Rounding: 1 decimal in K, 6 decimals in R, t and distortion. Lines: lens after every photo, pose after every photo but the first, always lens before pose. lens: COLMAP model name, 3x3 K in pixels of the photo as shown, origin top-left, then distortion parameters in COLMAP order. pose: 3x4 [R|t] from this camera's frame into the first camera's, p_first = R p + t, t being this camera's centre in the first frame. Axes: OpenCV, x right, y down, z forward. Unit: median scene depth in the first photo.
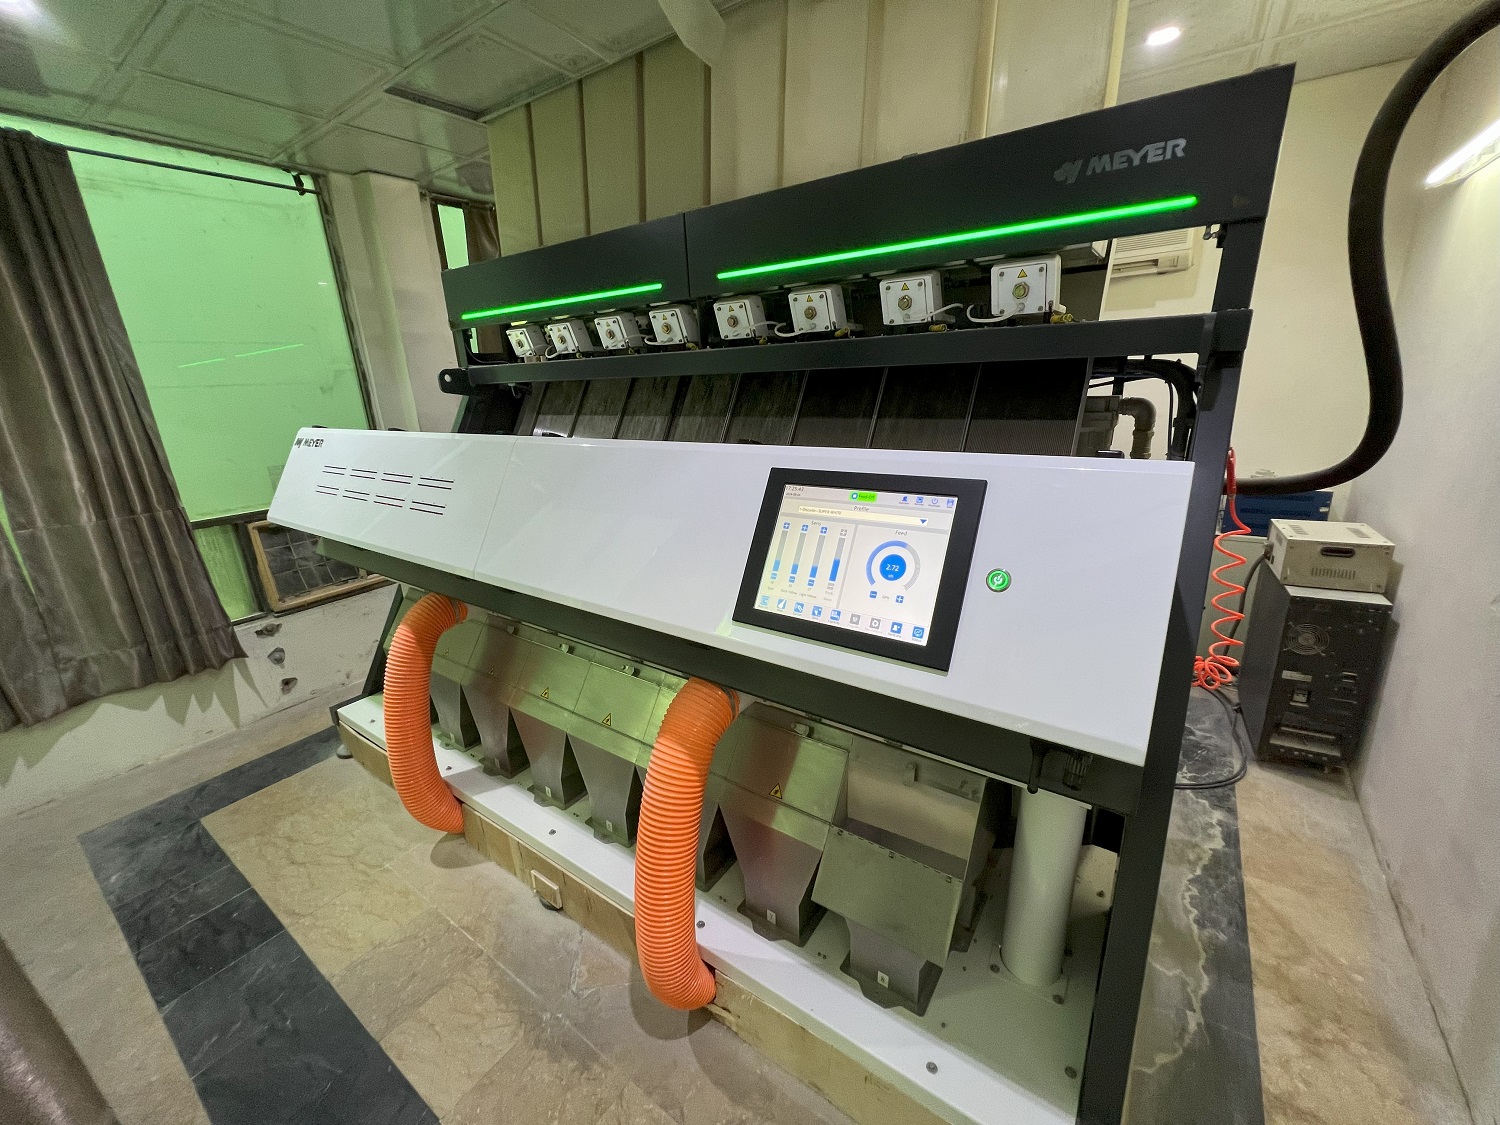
lens RADIAL K [[603.9, 0, 758.5], [0, 603.9, 554.5], [0, 0, 1]] dist [-0.002178, -0.000347]
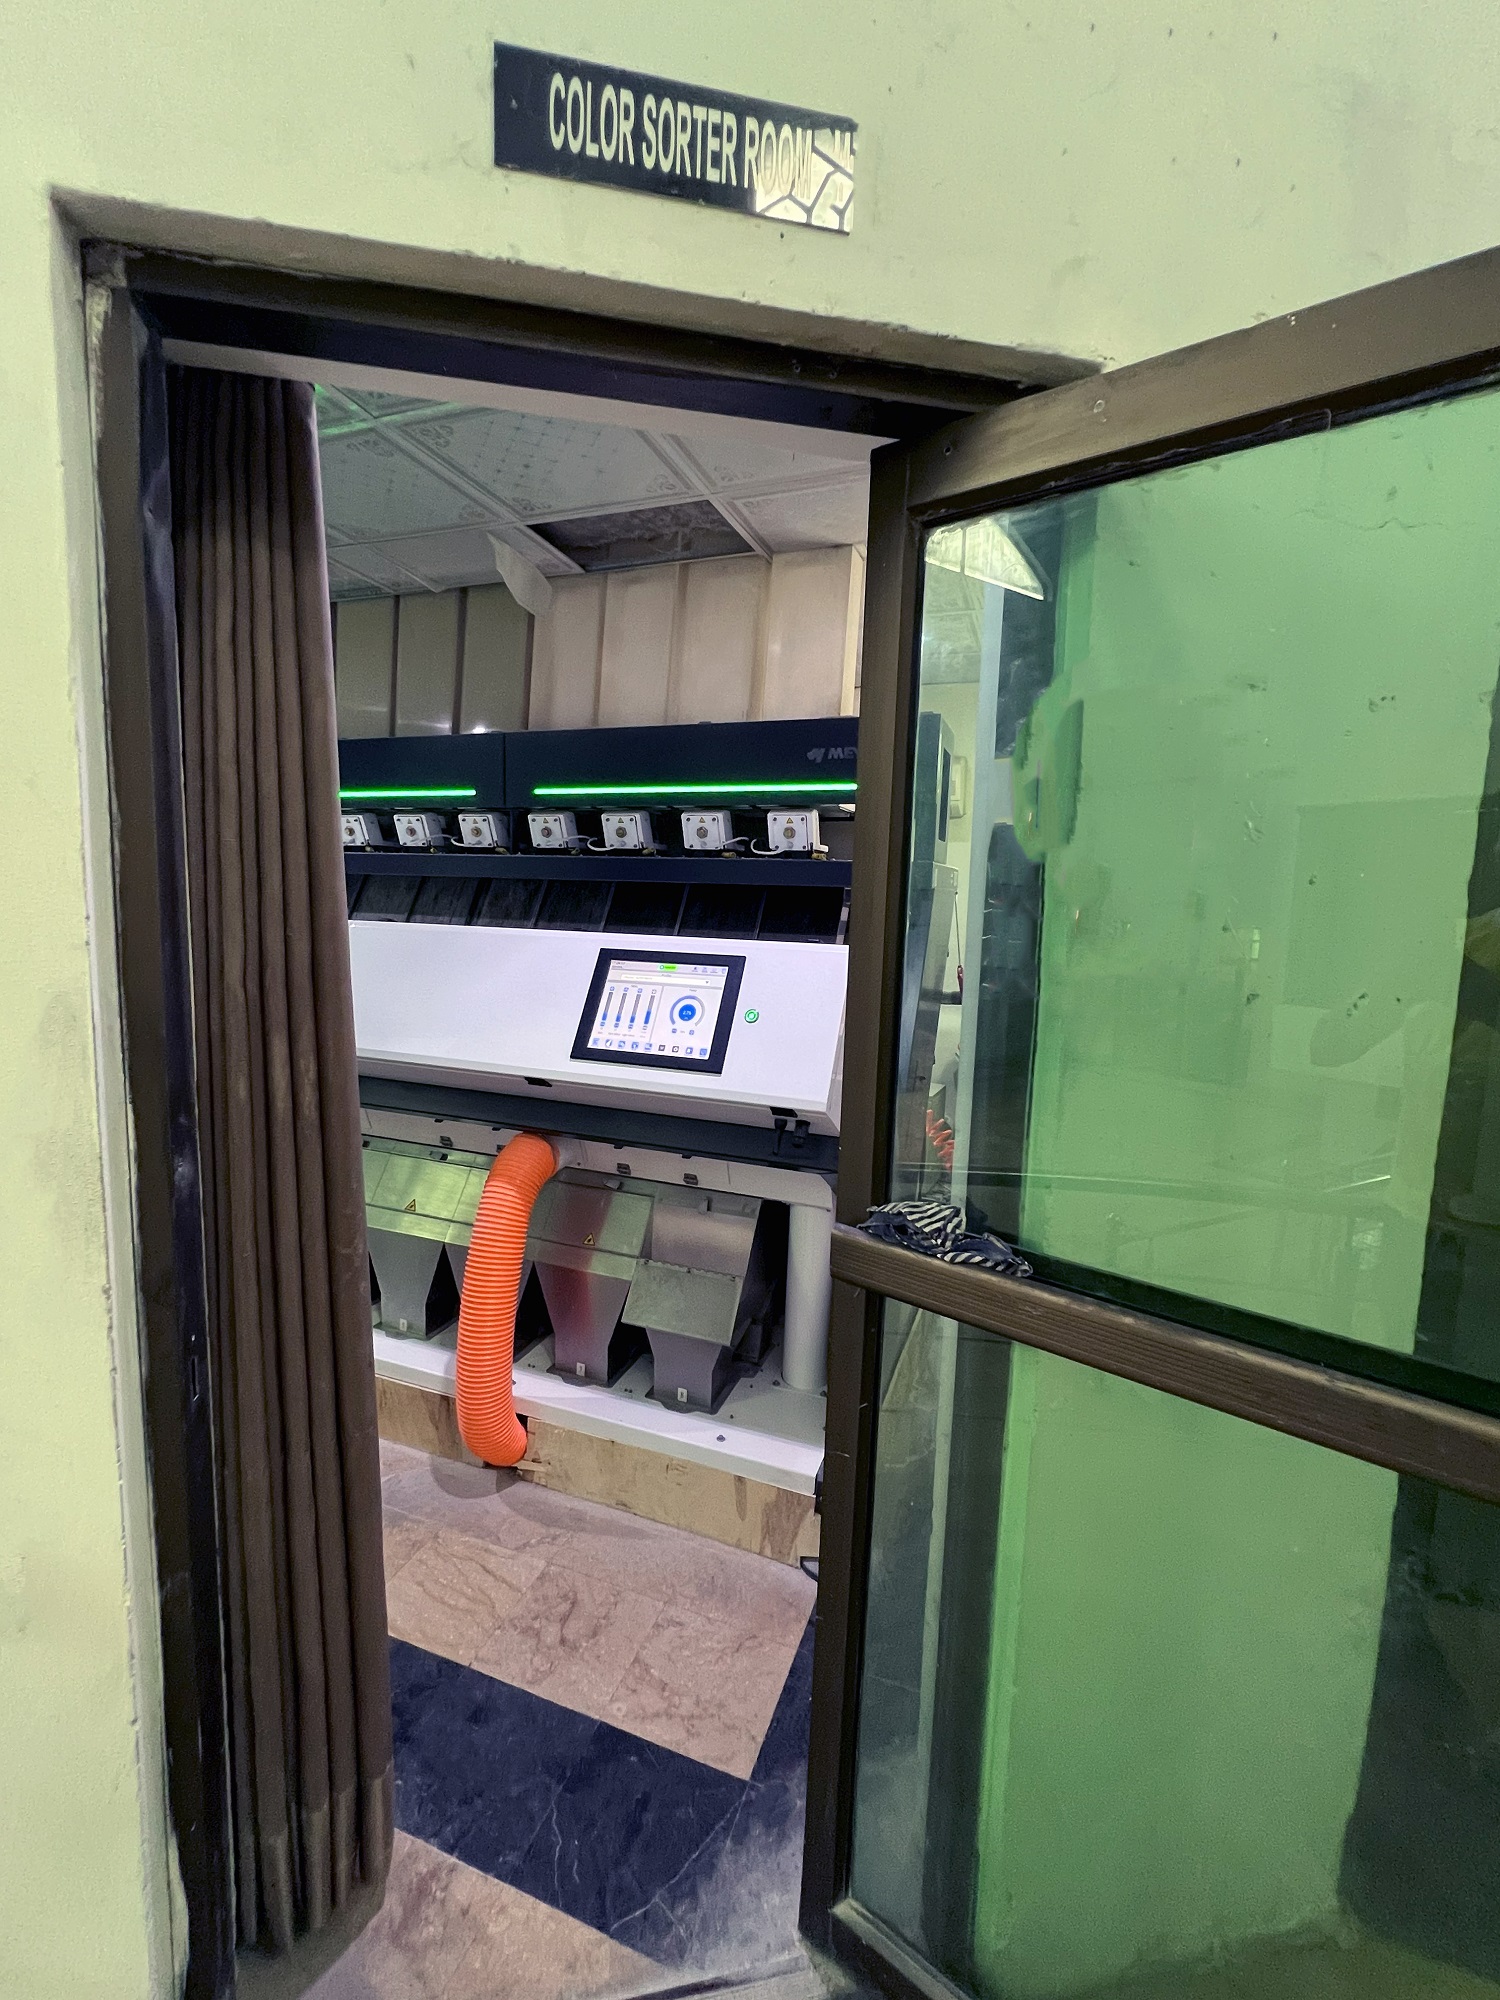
lens RADIAL K [[800.2, 0, 751.5], [0, 800.2, 997.8], [0, 0, 1]] dist [-0.003715, 0.001366]
pose [[0.961179, 0.031133, 0.274165, -0.098489], [0.012119, 0.987892, -0.154667, 0.173000], [-0.275661, 0.151985, 0.949164, -0.543989]]
